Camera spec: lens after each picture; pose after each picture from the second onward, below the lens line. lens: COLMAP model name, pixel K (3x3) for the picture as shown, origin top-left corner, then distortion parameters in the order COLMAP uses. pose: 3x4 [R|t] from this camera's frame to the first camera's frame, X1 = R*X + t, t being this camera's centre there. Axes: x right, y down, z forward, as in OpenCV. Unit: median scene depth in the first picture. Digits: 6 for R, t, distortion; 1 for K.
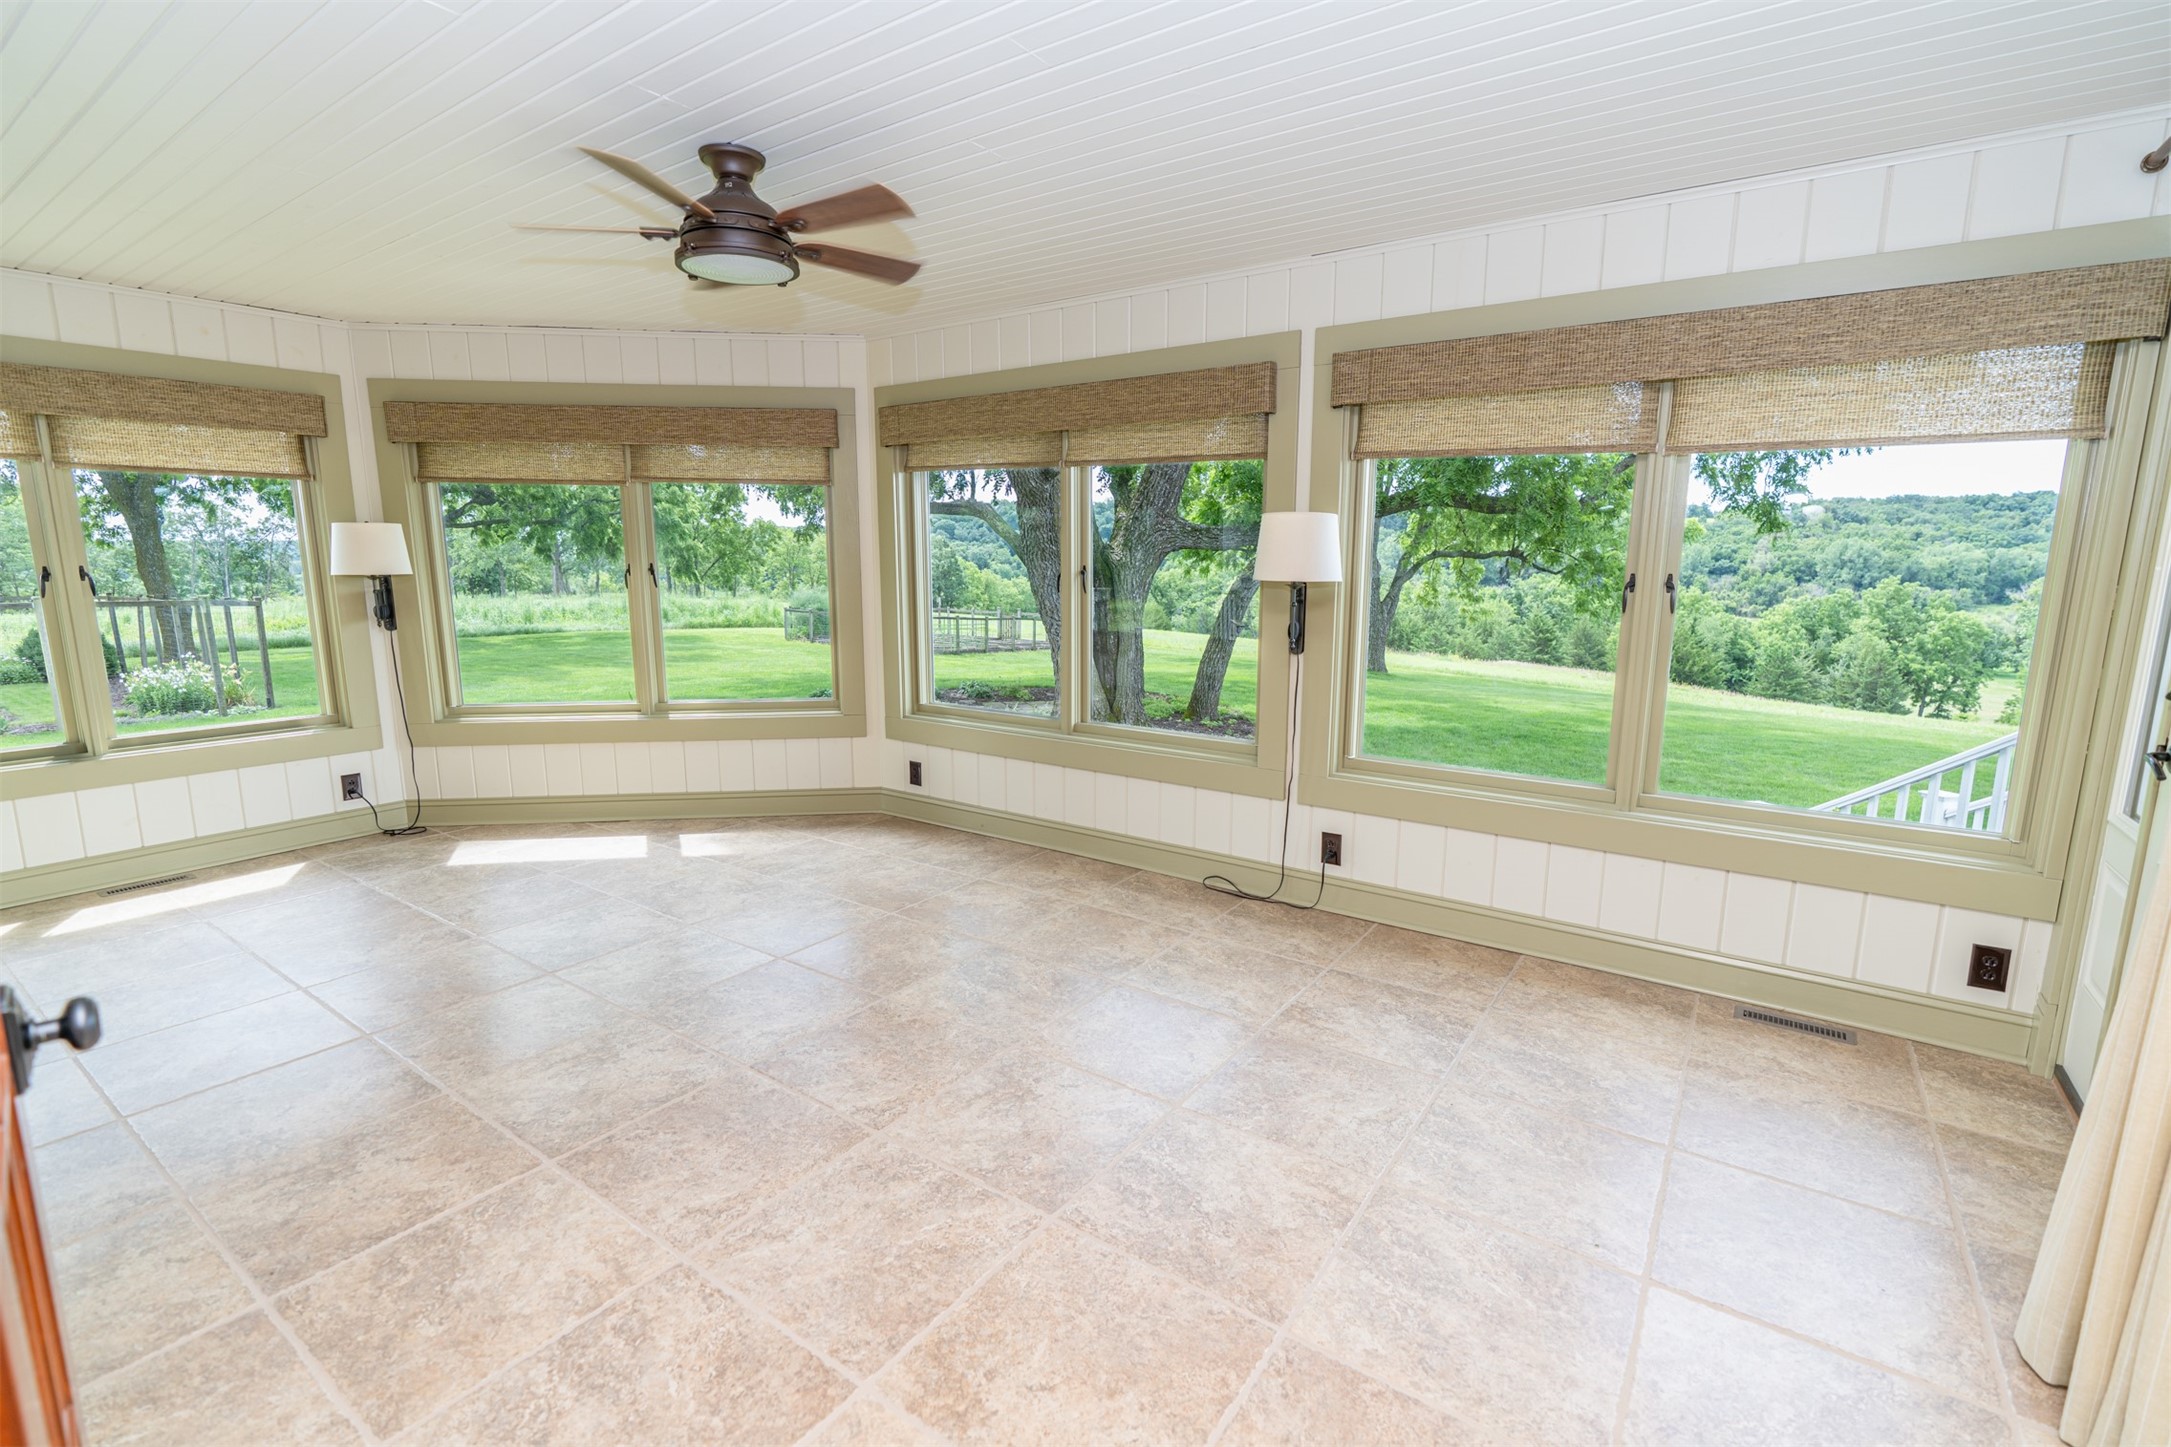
lens RADIAL K [[978.1, 0, 1088.1], [0, 978.1, 725.3], [0, 0, 1]] dist [-0.007363, 0.001973]
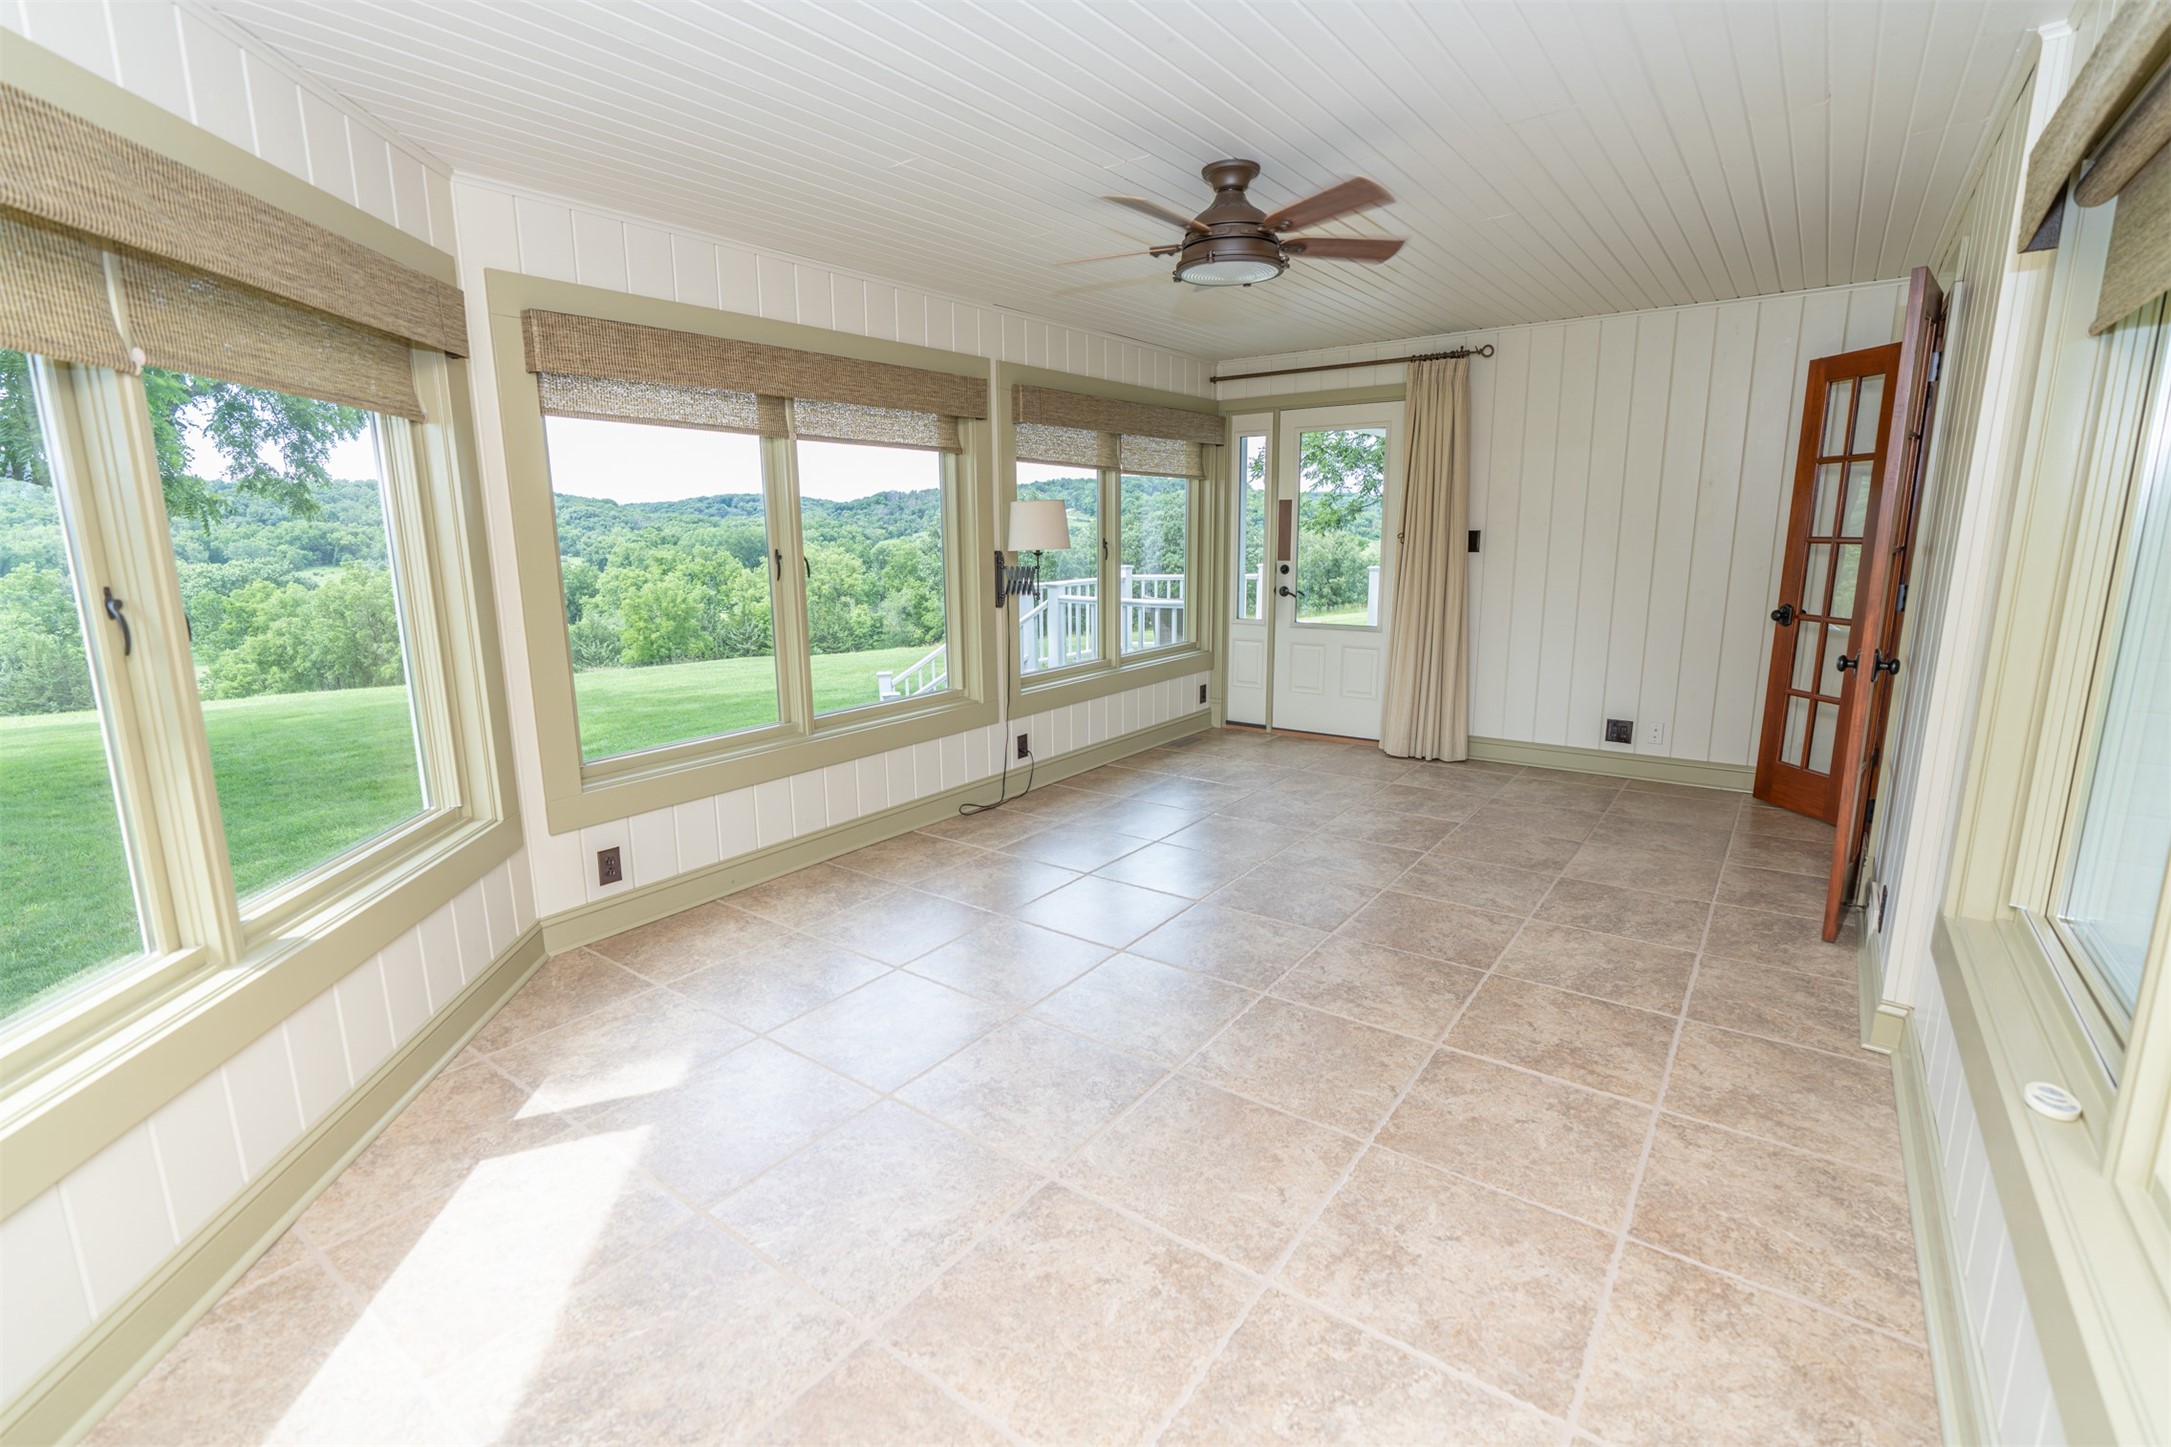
lens RADIAL K [[978.1, 0, 1080.0], [0, 978.1, 717.3], [0, 0, 1]] dist [-0.007363, 0.001973]
pose [[0.029478, -0.199273, 0.979500, -0.911656], [0.188688, 0.963418, 0.190323, -0.132780], [-0.981595, 0.179209, 0.066000, 0.696324]]
